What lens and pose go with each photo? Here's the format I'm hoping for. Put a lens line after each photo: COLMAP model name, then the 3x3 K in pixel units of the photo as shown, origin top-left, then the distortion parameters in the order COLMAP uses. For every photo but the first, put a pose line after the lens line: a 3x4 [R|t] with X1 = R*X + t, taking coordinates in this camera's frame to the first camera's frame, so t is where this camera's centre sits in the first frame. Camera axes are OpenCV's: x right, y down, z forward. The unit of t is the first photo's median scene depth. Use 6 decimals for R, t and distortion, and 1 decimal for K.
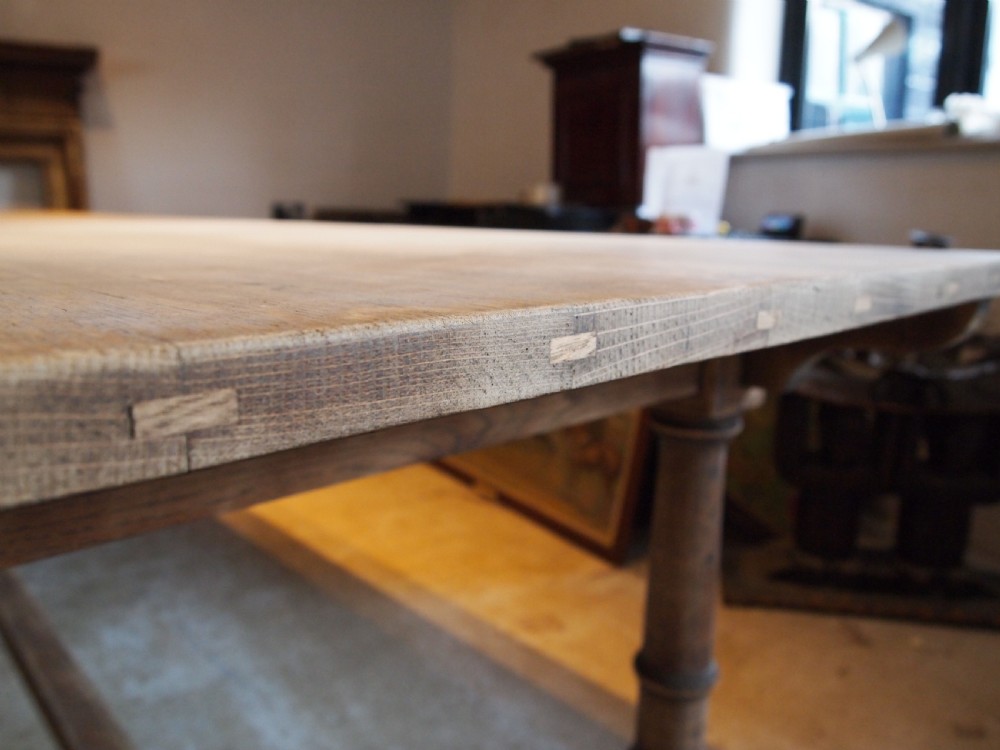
lens RADIAL K [[770.7, 0, 502.5], [0, 770.7, 378.1], [0, 0, 1]] dist [-0.044495, -0.008107]
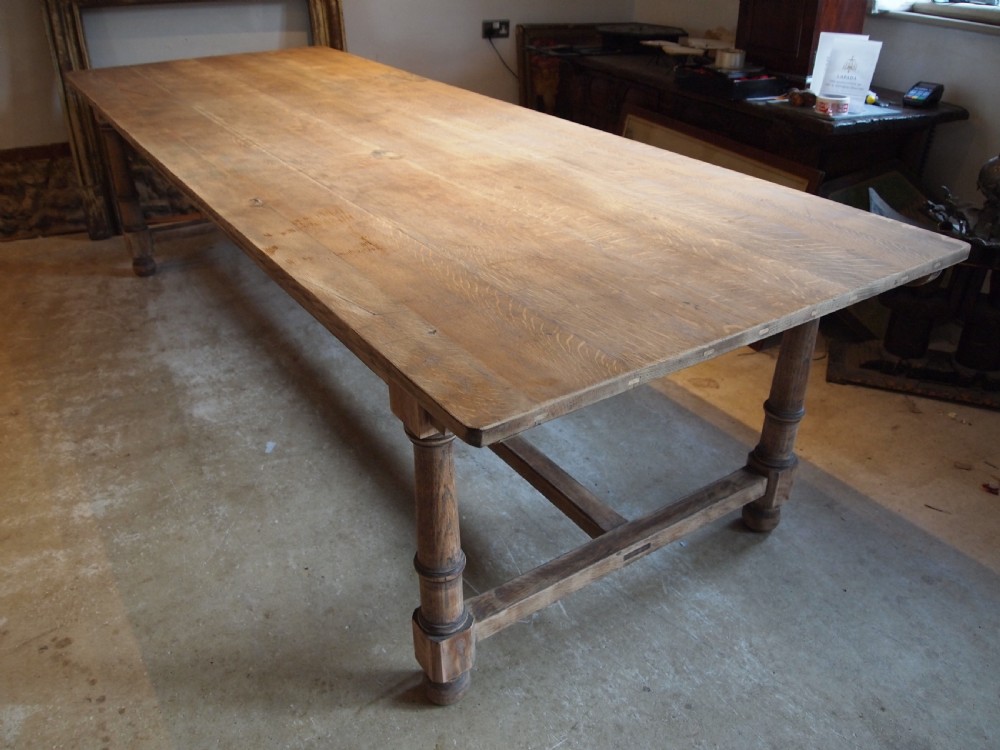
lens RADIAL K [[791.7, 0, 505.7], [0, 791.7, 374.5], [0, 0, 1]] dist [-0.047742, -0.001163]
pose [[0.985865, 0.073504, -0.150555, -0.107636], [-0.024178, 0.951633, 0.306284, -0.181847], [0.165786, -0.298315, 0.939959, -0.580761]]
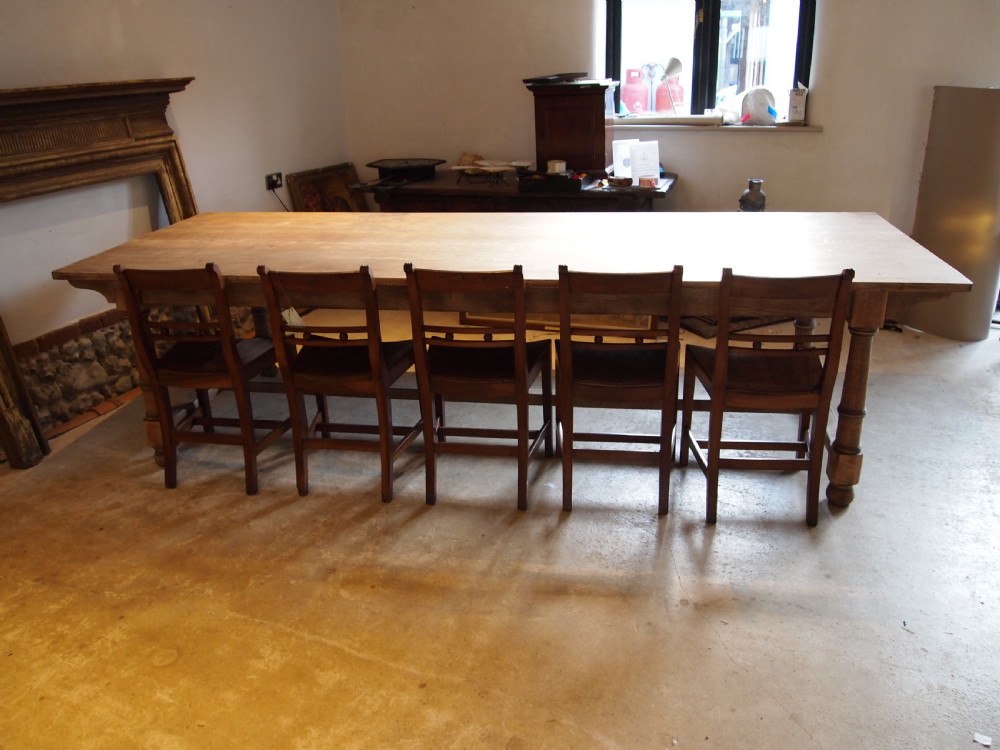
lens RADIAL K [[791.7, 0, 502.1], [0, 791.7, 374.2], [0, 0, 1]] dist [-0.047742, -0.001163]
pose [[0.803282, -0.262894, 0.534439, -1.693522], [0.173258, 0.961650, 0.212628, -0.257001], [-0.569842, -0.078204, 0.818025, -0.746779]]
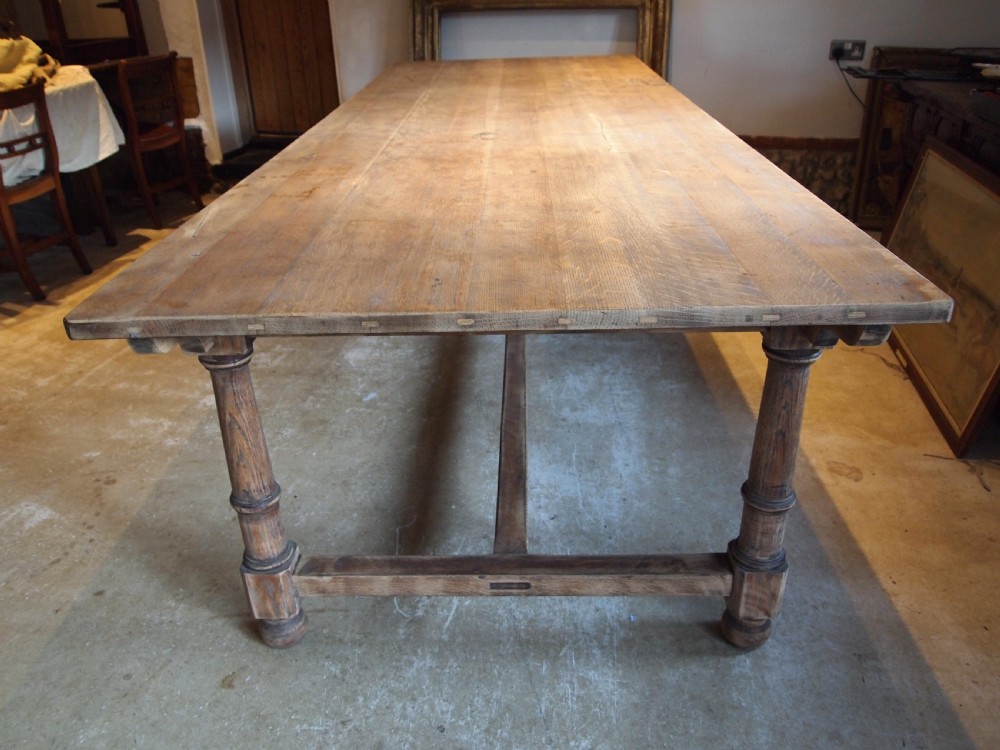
lens RADIAL K [[791.7, 0, 506.9], [0, 791.7, 378.6], [0, 0, 1]] dist [-0.047742, -0.001163]
pose [[0.710864, 0.292336, -0.639697, 0.424160], [-0.112306, 0.945036, 0.307073, -0.150158], [0.694305, -0.146445, 0.704624, -0.257742]]
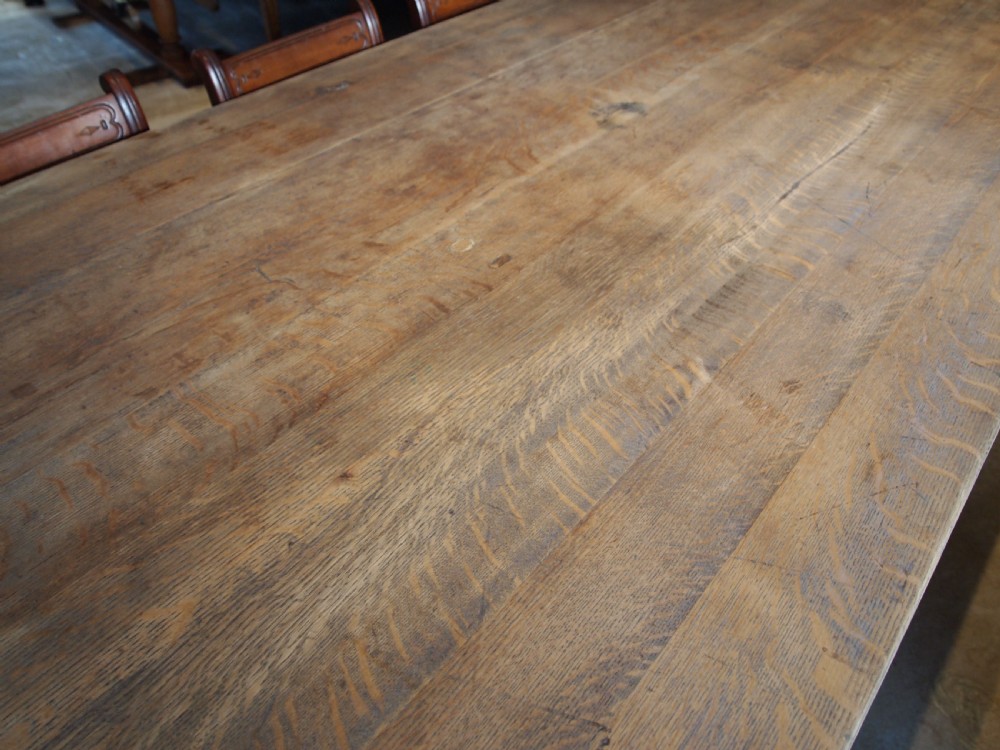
lens RADIAL K [[791.7, 0, 502.9], [0, 791.7, 376.1], [0, 0, 1]] dist [-0.047742, -0.001163]
pose [[0.123216, 0.644942, -0.754233, 0.184472], [-0.212700, 0.759525, 0.614720, -0.365899], [0.969318, 0.084682, 0.230765, 0.395592]]
